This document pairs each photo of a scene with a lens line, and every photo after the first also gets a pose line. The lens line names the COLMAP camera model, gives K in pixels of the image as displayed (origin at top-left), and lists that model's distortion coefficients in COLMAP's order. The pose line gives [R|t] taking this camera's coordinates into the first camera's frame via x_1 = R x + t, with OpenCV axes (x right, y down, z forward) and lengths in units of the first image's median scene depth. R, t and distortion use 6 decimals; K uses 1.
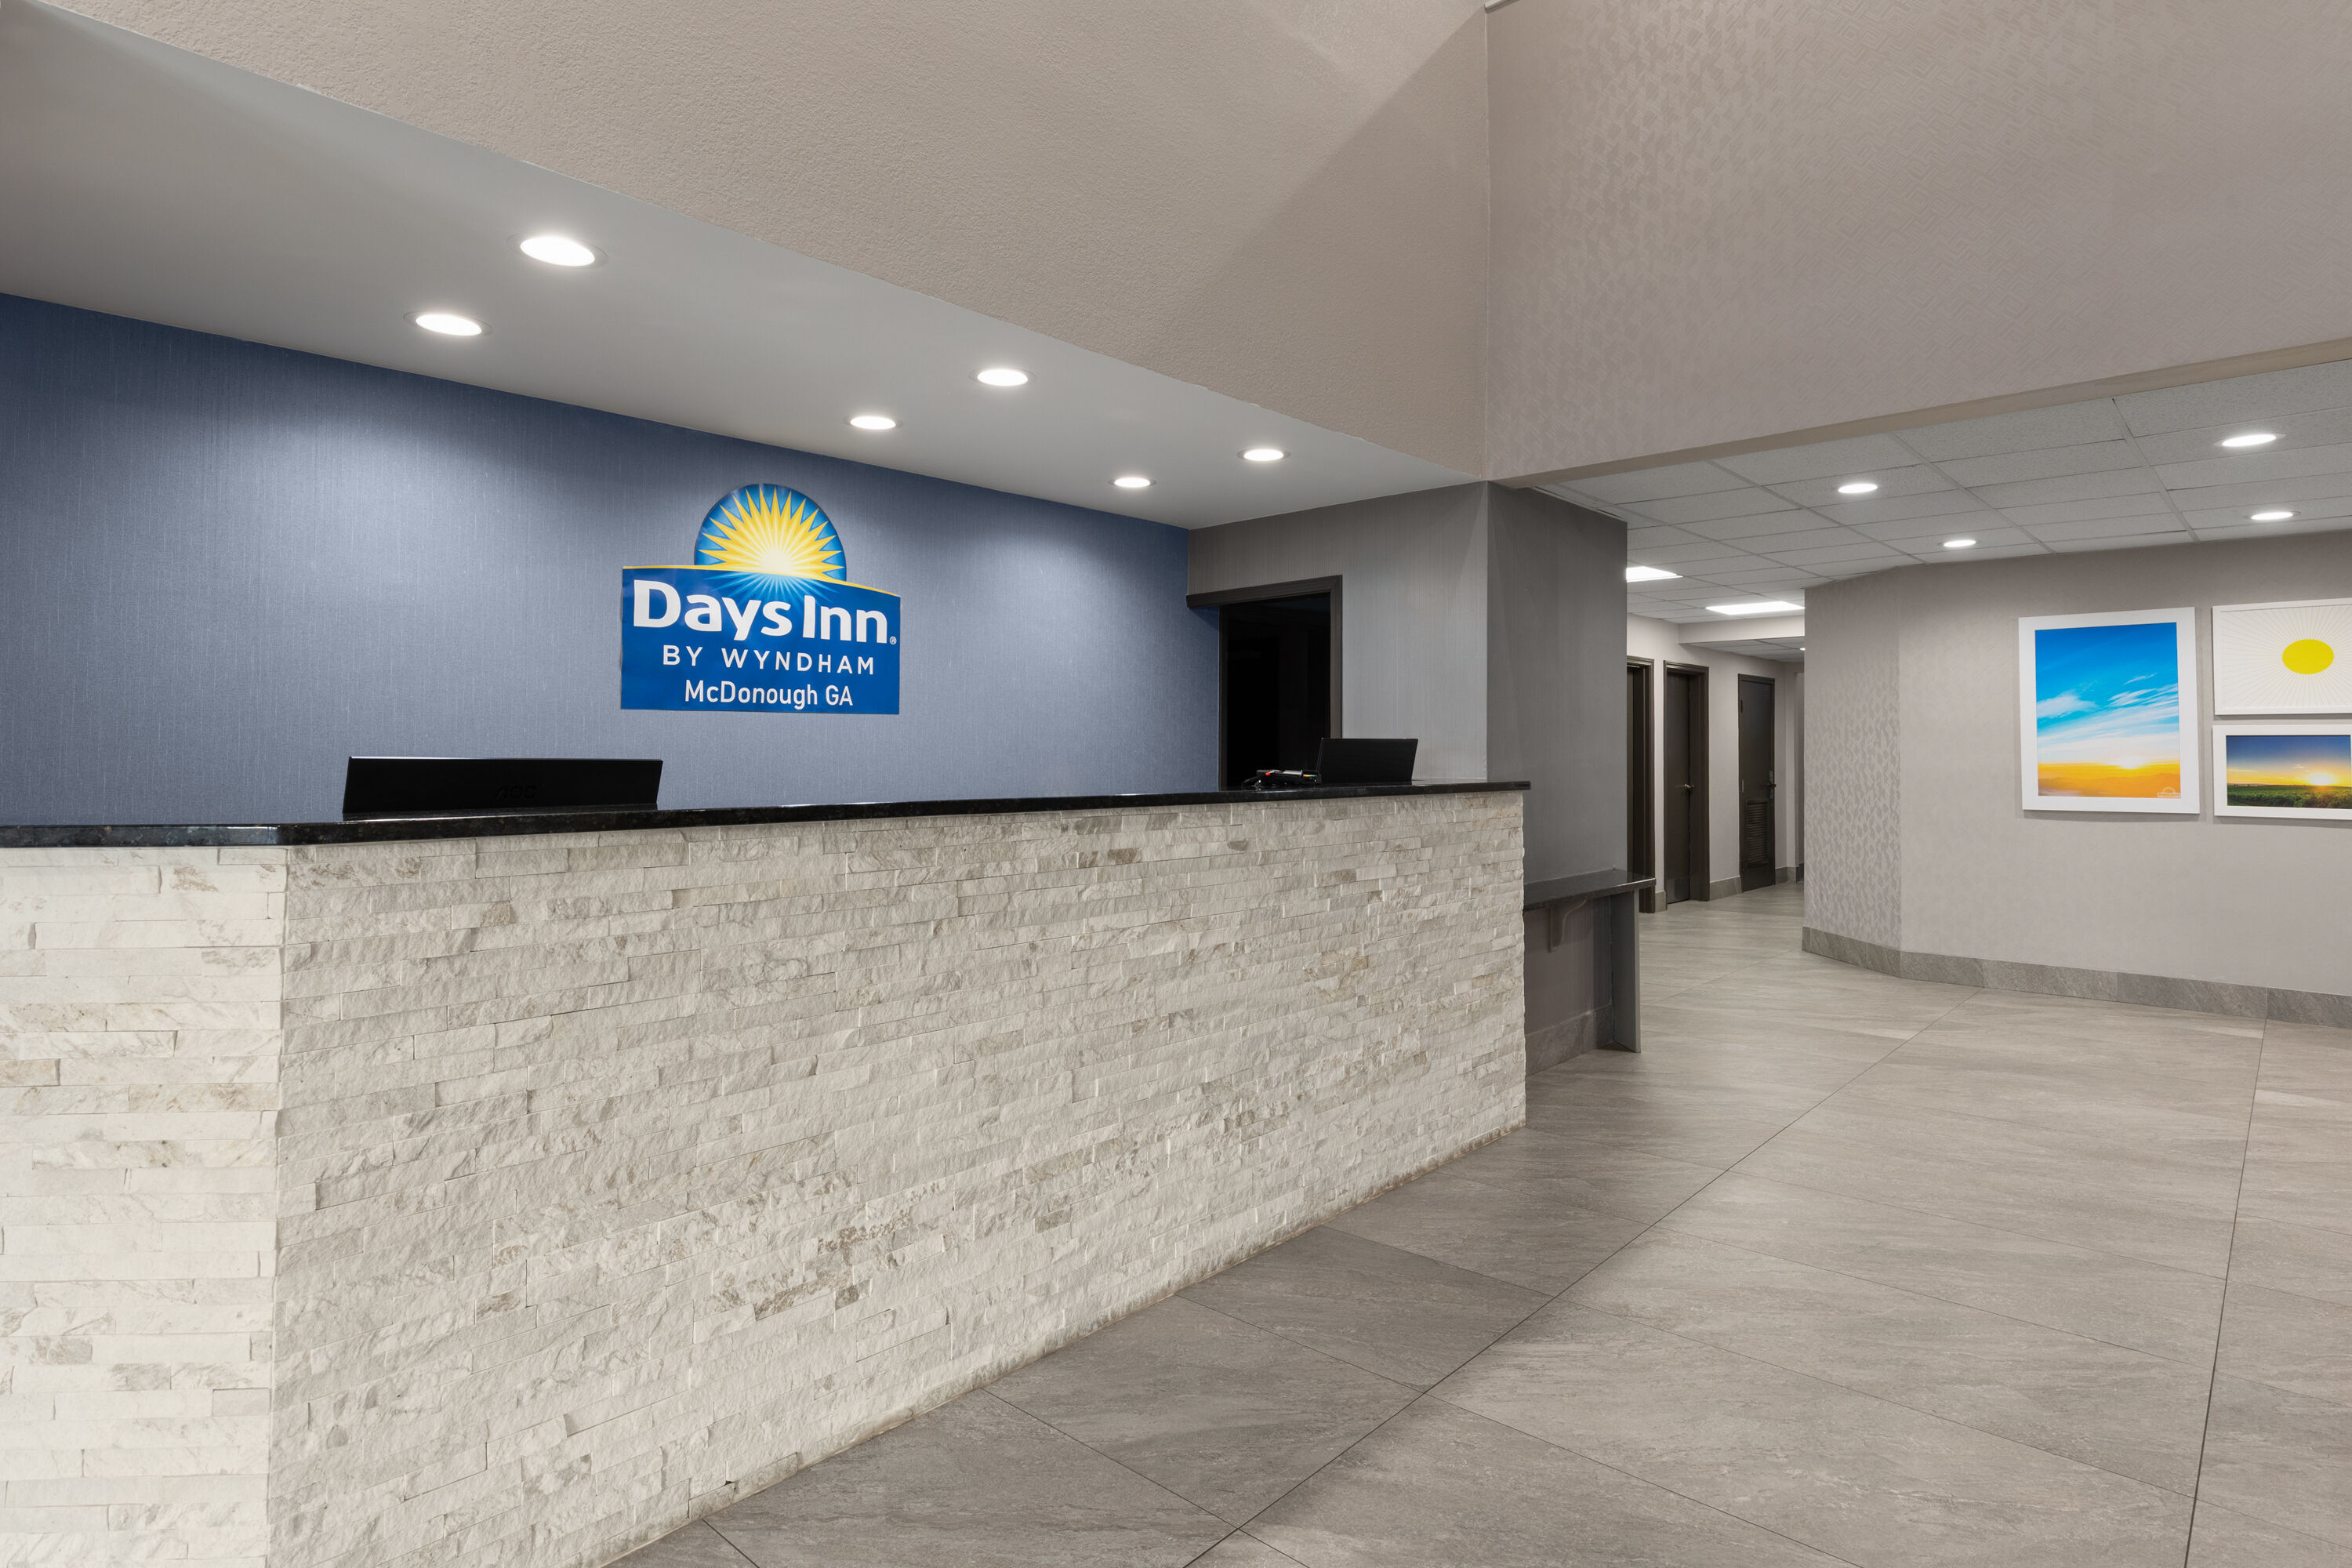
lens RADIAL K [[1206.0, 0, 1182.1], [0, 1206.0, 769.0], [0, 0, 1]] dist [0.000557, 0.000226]
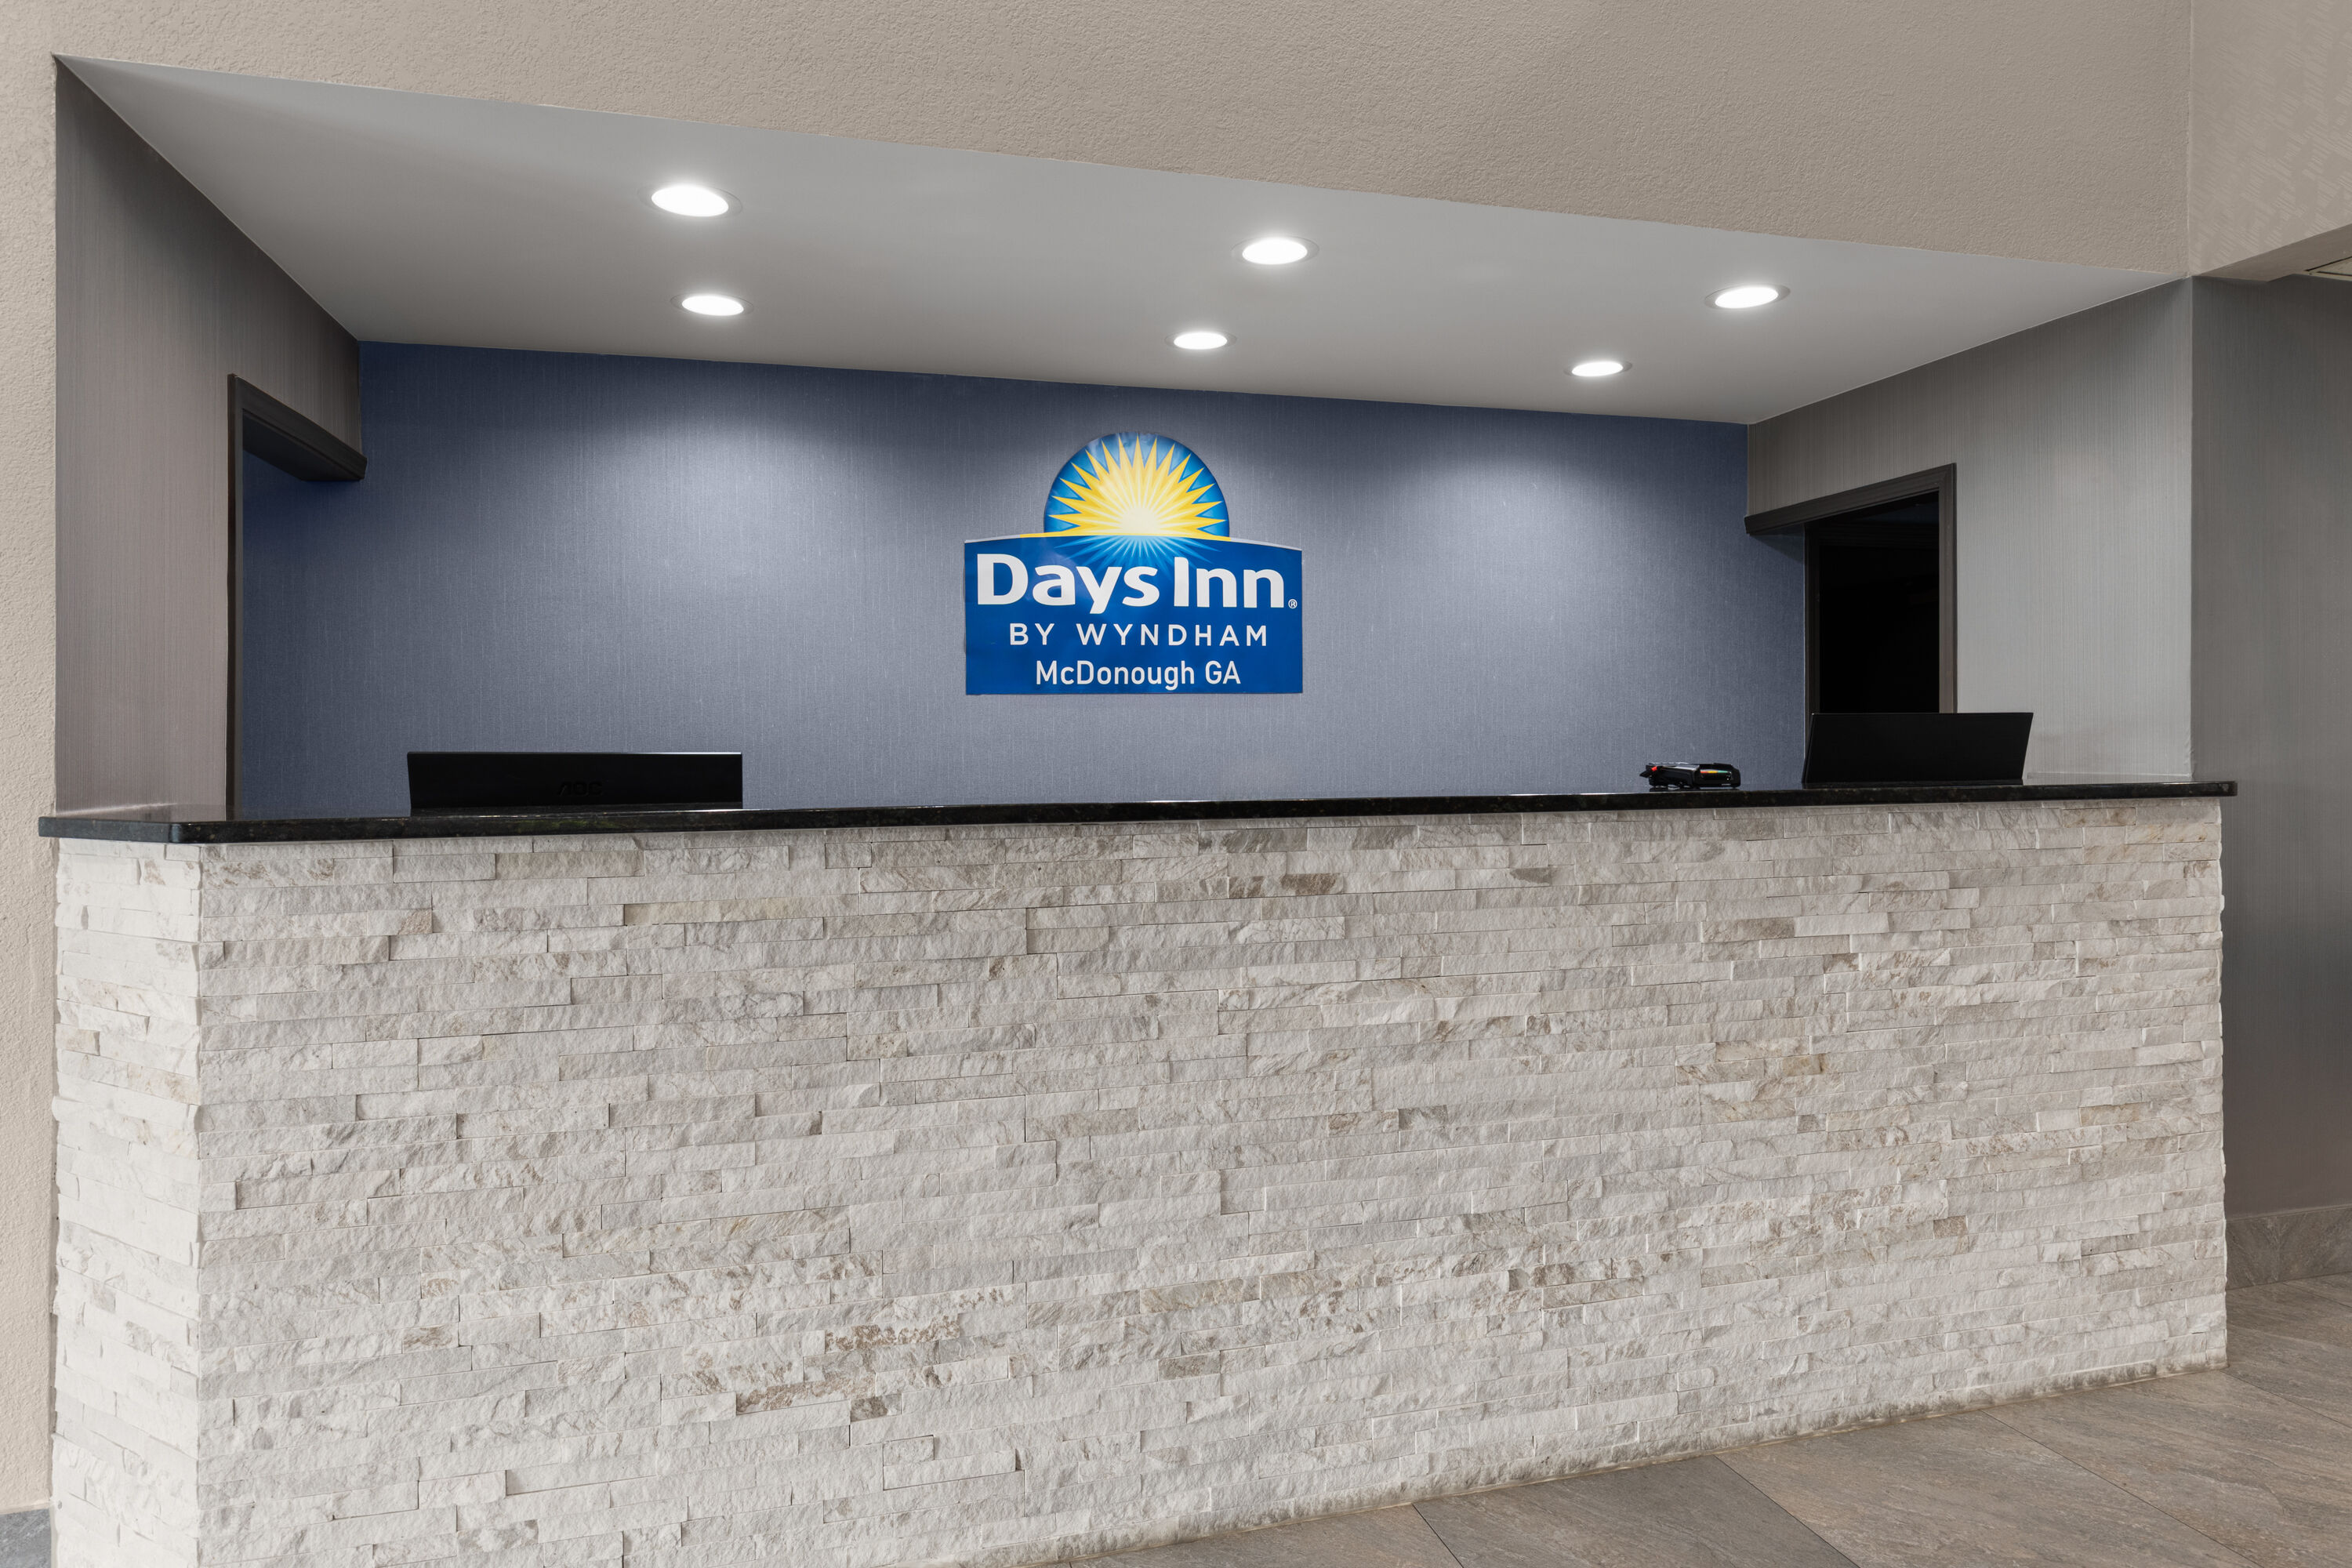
lens RADIAL K [[1363.7, 0, 1171.9], [0, 1363.7, 780.2], [0, 0, 1]] dist [0.004134, -0.002047]
pose [[0.849640, 0.009284, -0.527282, 0.351284], [0.000997, 0.999815, 0.019210, -0.006452], [0.527362, -0.016847, 0.849473, 0.301182]]
